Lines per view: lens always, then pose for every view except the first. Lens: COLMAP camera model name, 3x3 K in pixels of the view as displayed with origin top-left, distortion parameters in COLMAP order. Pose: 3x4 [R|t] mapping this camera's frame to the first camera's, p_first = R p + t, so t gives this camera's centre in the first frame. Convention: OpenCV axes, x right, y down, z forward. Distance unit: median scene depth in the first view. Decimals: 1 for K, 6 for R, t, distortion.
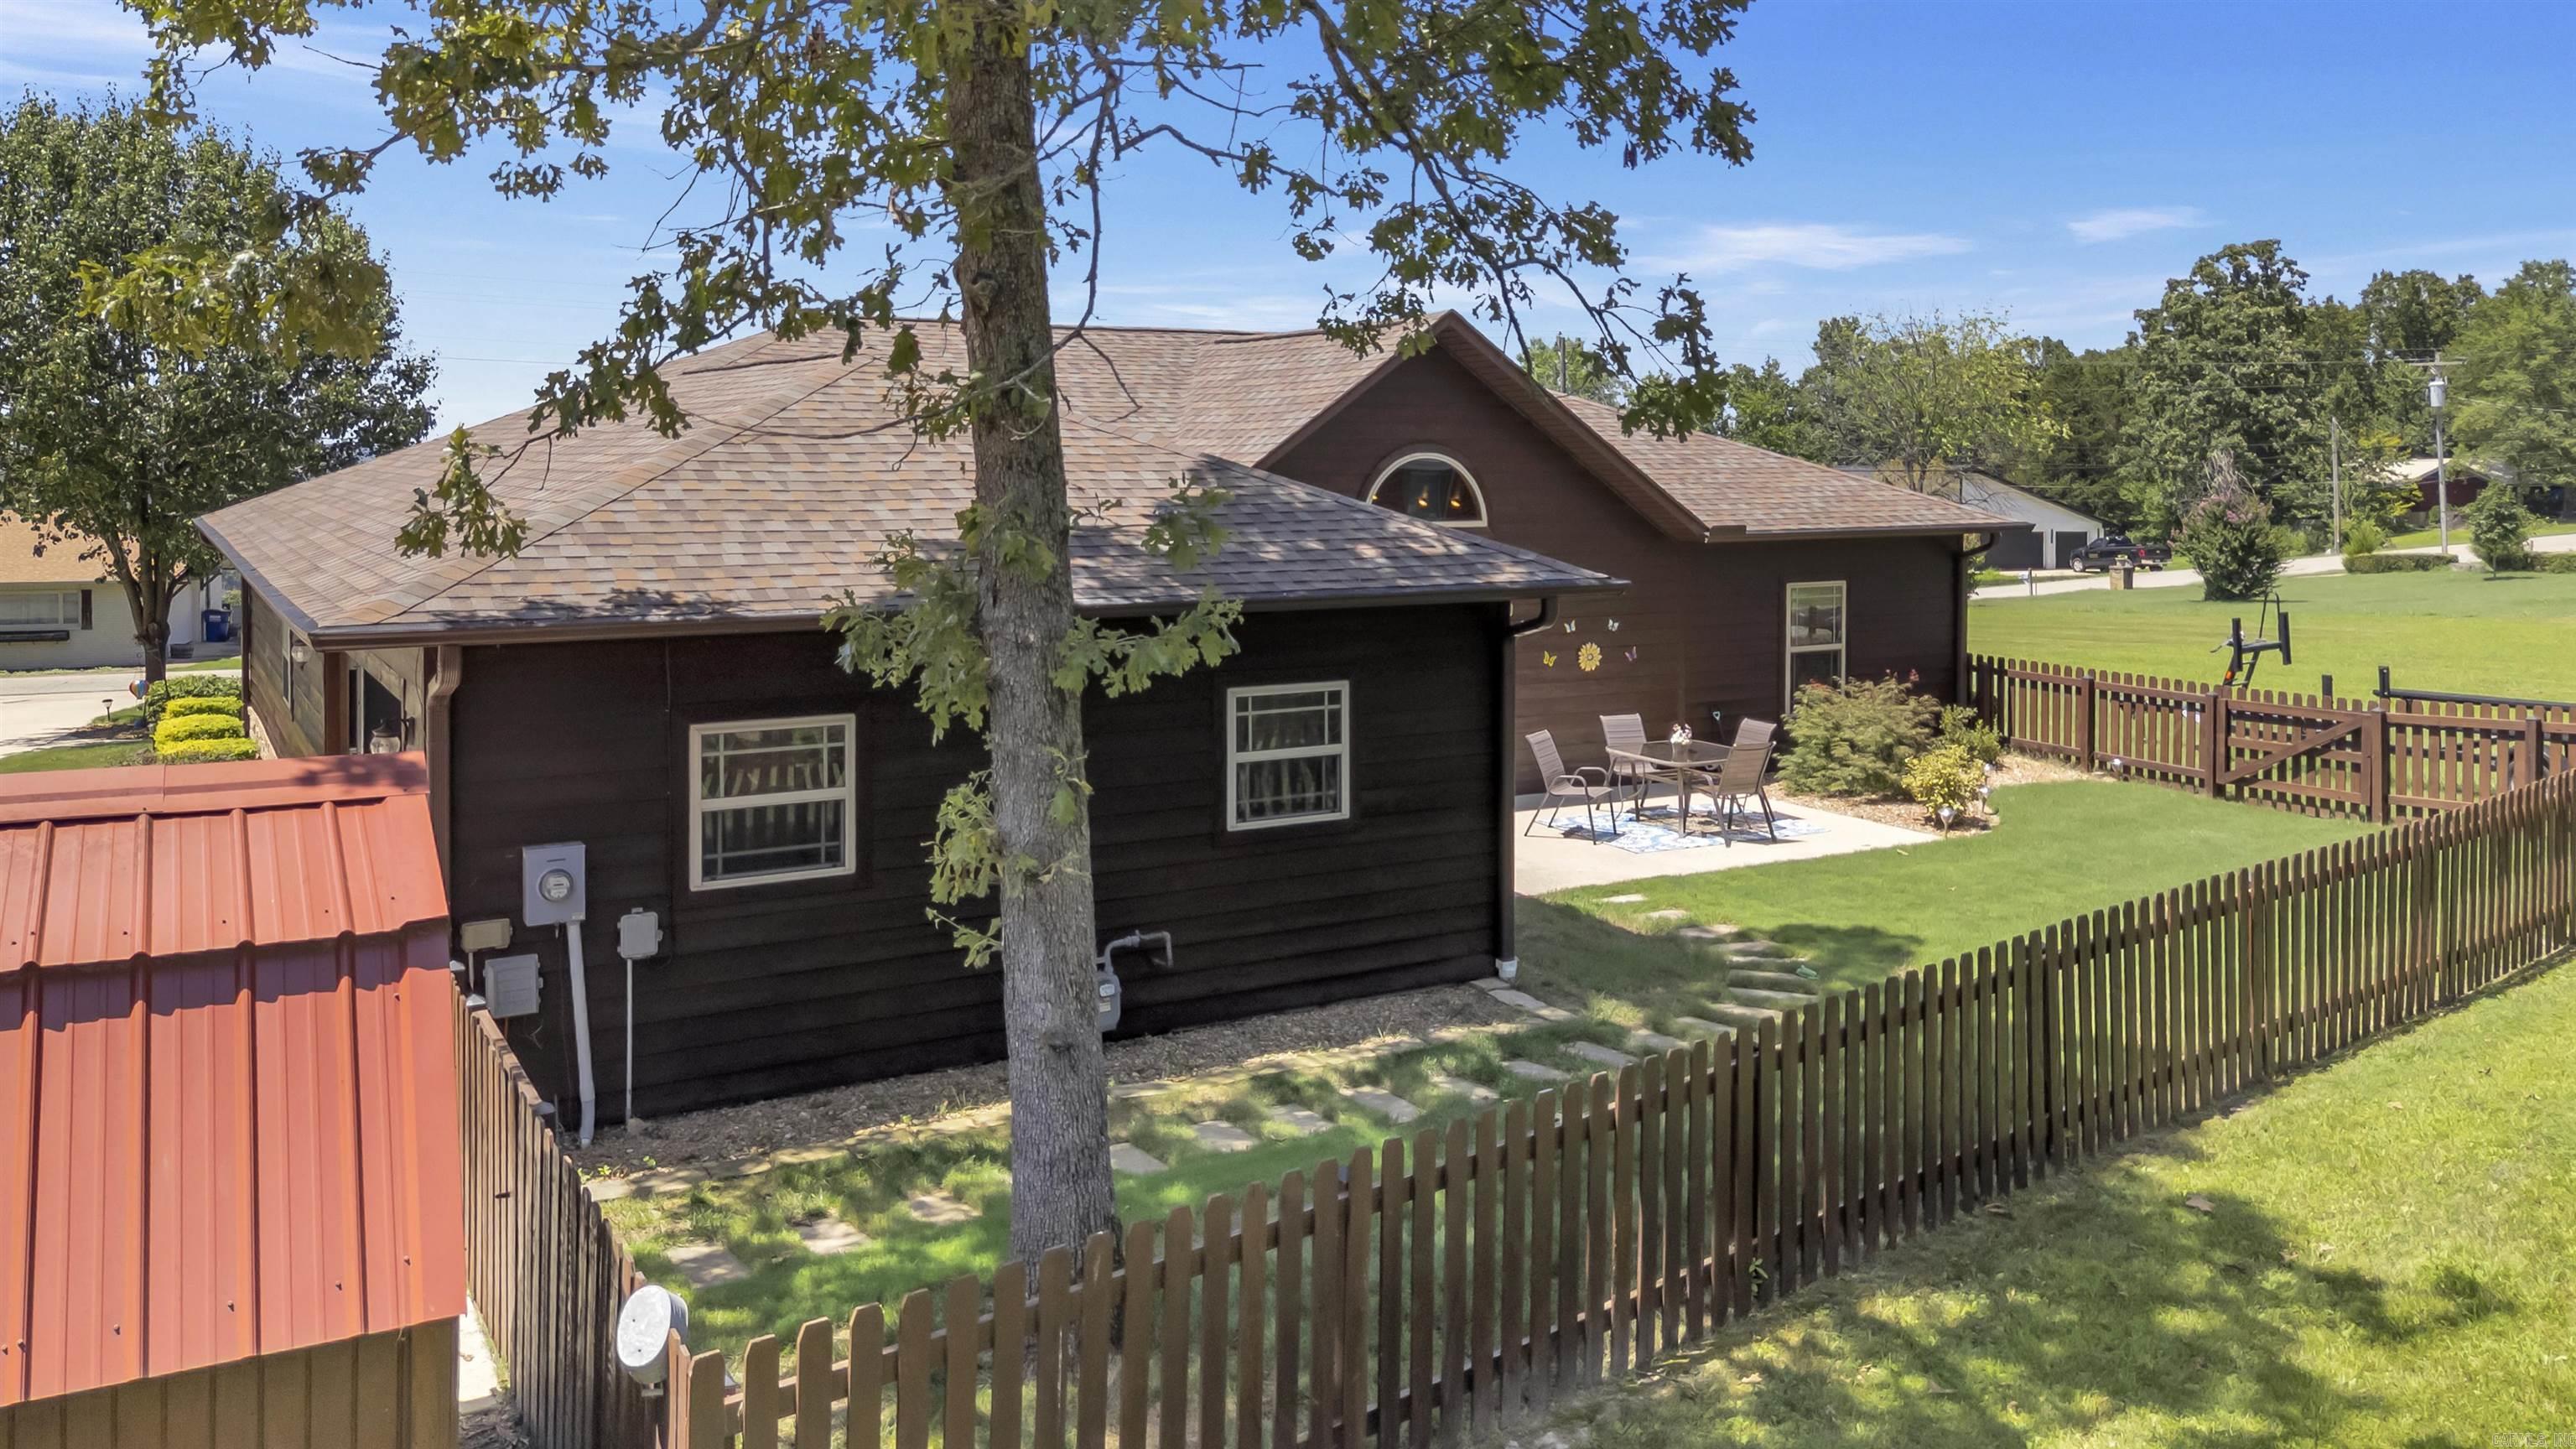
lens RADIAL K [[2012.3, 0, 1291.9], [0, 2012.3, 472.8], [0, 0, 1]] dist [0.045519, -0.025300]
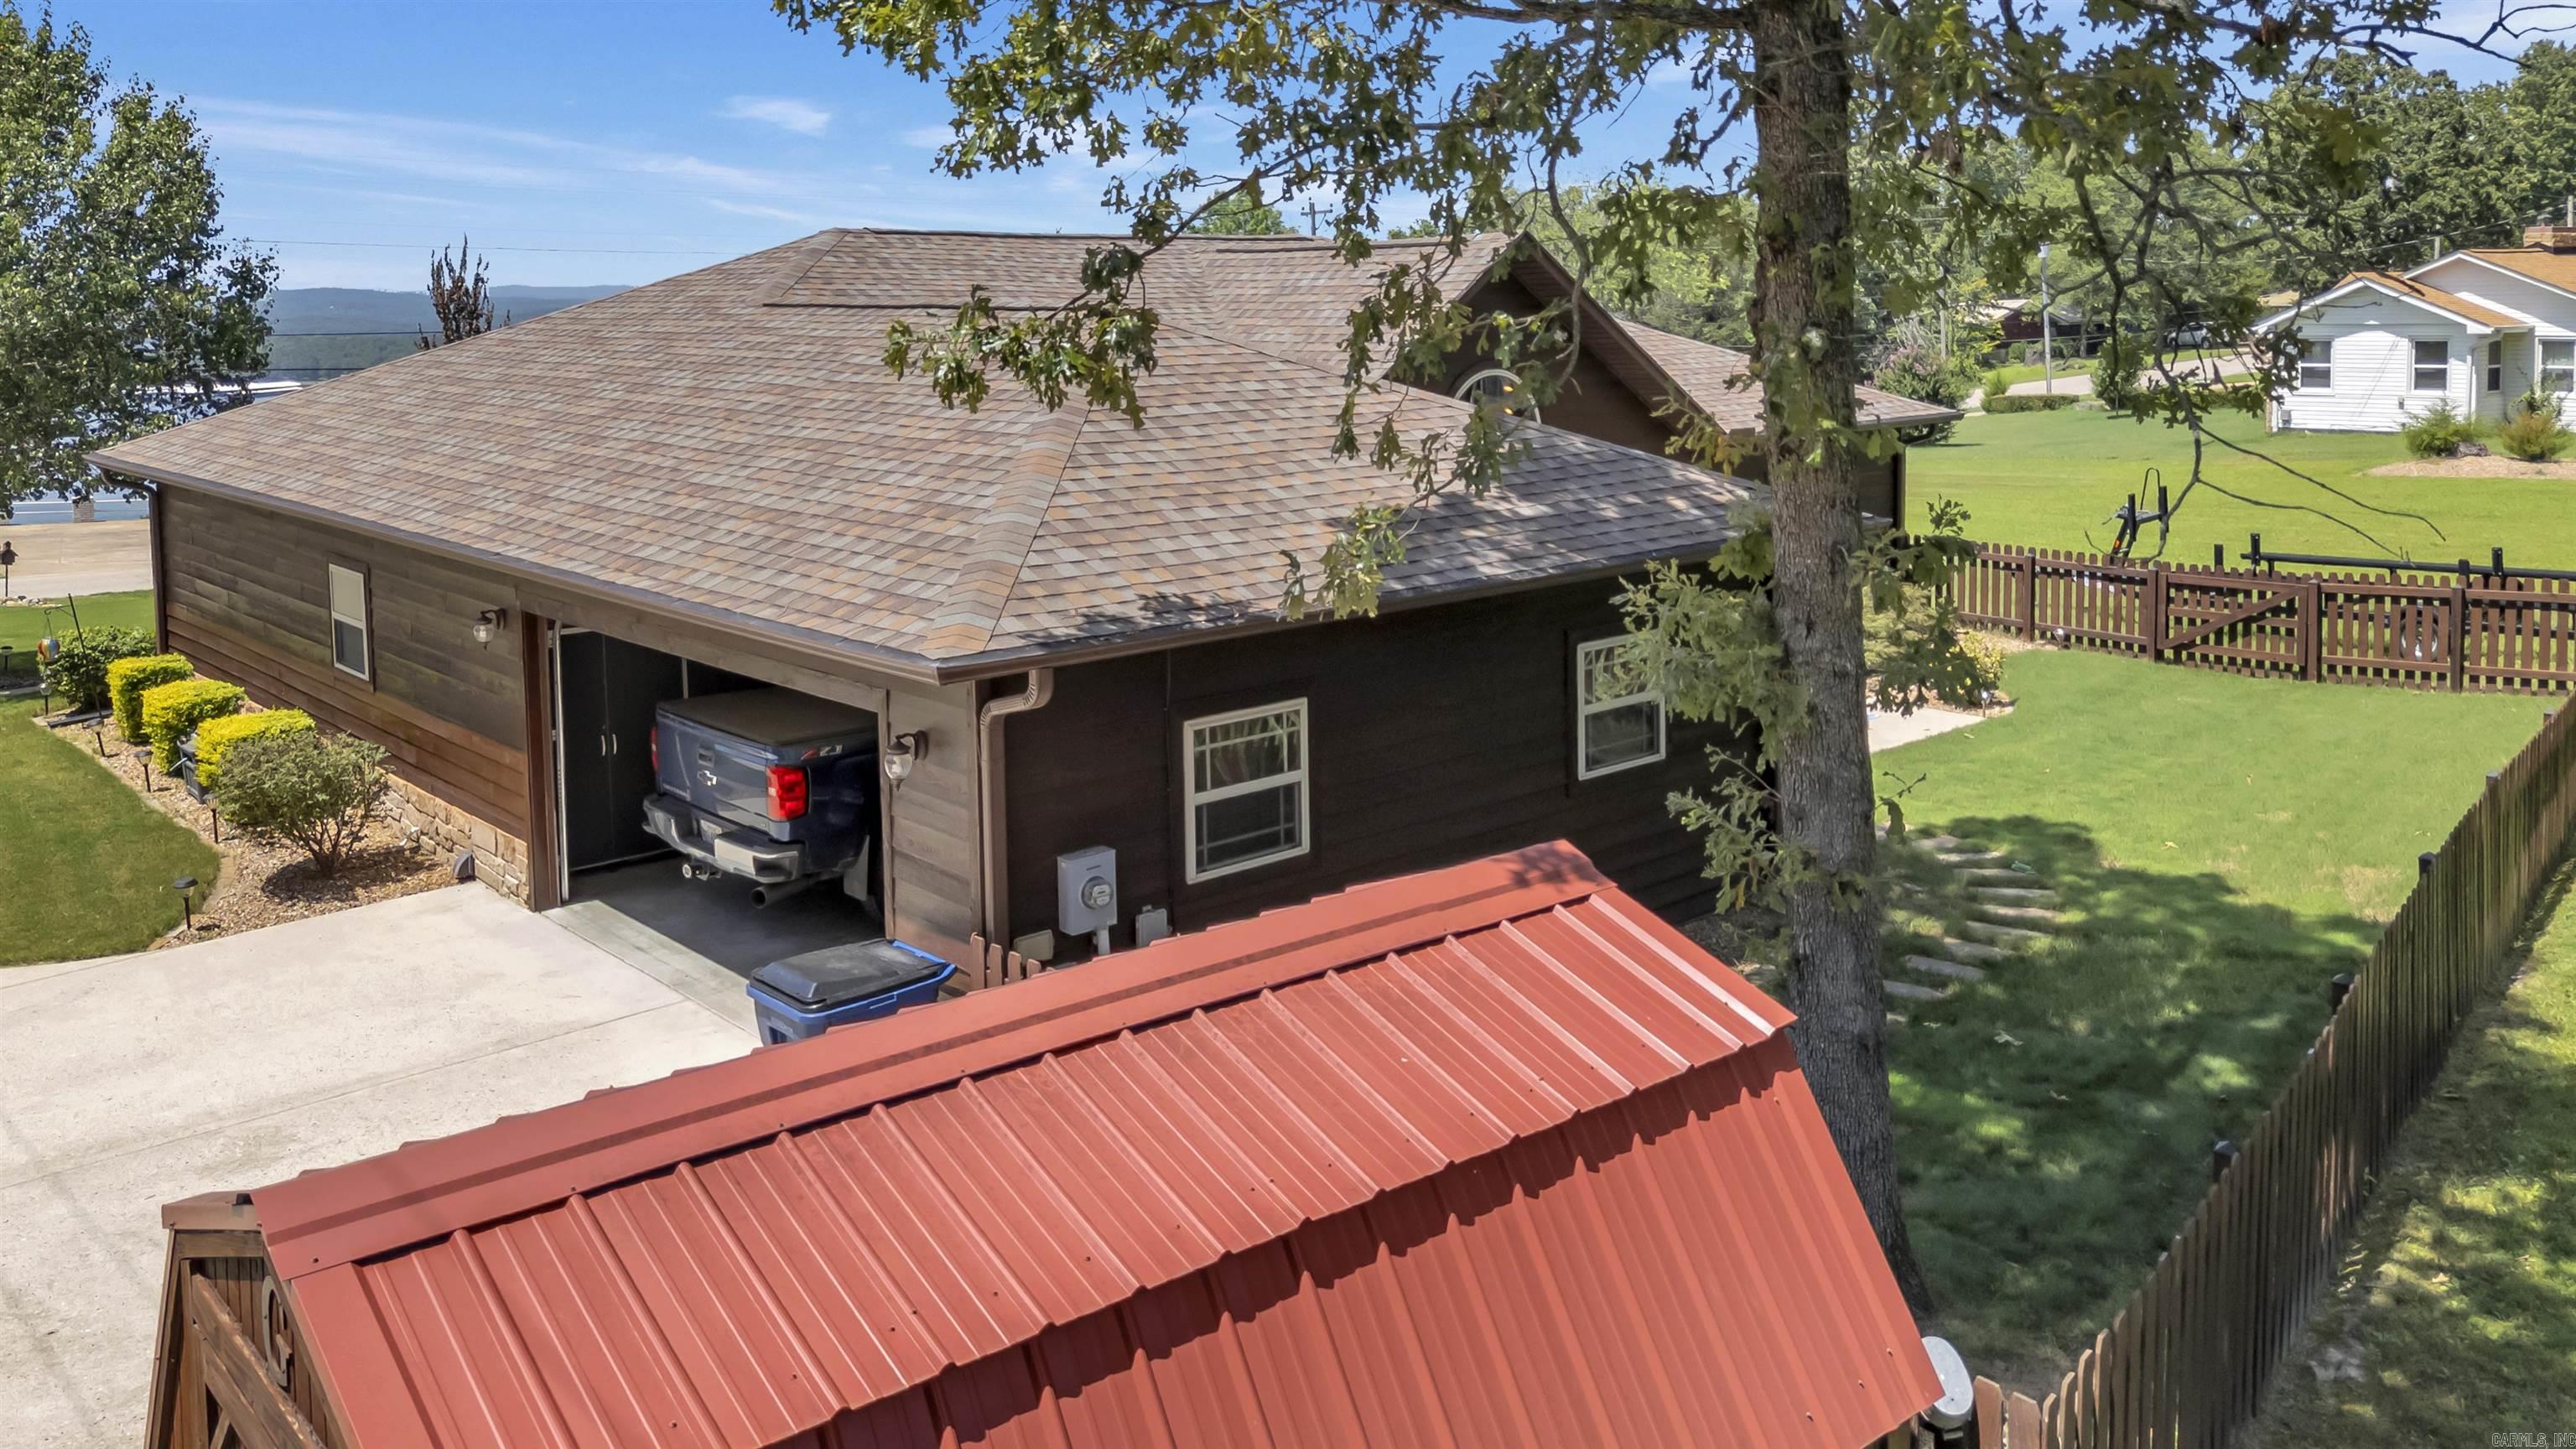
lens RADIAL K [[2012.3, 0, 1291.9], [0, 2012.3, 472.8], [0, 0, 1]] dist [0.045519, -0.025300]
pose [[0.979330, -0.030305, 0.199986, -0.237425], [0.014482, 0.996680, 0.080115, -0.040870], [-0.201750, -0.075563, 0.976518, 0.016239]]
